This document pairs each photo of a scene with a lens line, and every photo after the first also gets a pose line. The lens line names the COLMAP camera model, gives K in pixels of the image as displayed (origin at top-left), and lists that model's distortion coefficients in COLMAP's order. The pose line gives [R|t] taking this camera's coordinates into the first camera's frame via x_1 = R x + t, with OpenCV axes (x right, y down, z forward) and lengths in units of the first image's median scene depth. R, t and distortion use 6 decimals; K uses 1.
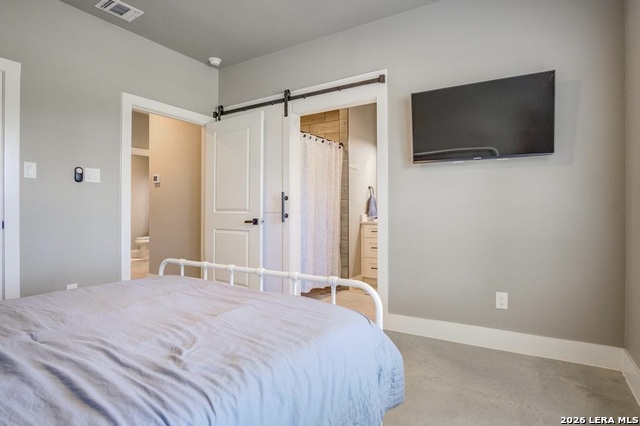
lens RADIAL K [[352.9, 0, 319.7], [0, 352.9, 211.6], [0, 0, 1]] dist [-0.003264, -0.001322]
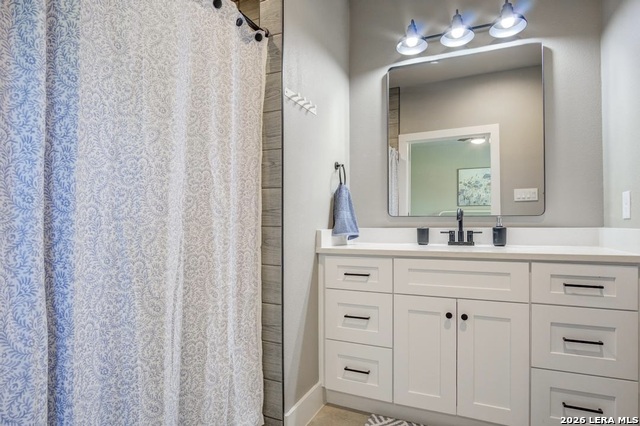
lens RADIAL K [[352.9, 0, 318.8], [0, 352.9, 216.4], [0, 0, 1]] dist [-0.003264, -0.001322]
pose [[0.989809, -0.000310, 0.142403, 0.062115], [0.003521, 0.999745, -0.022301, 0.001752], [-0.142360, 0.022575, 0.989557, 0.610358]]
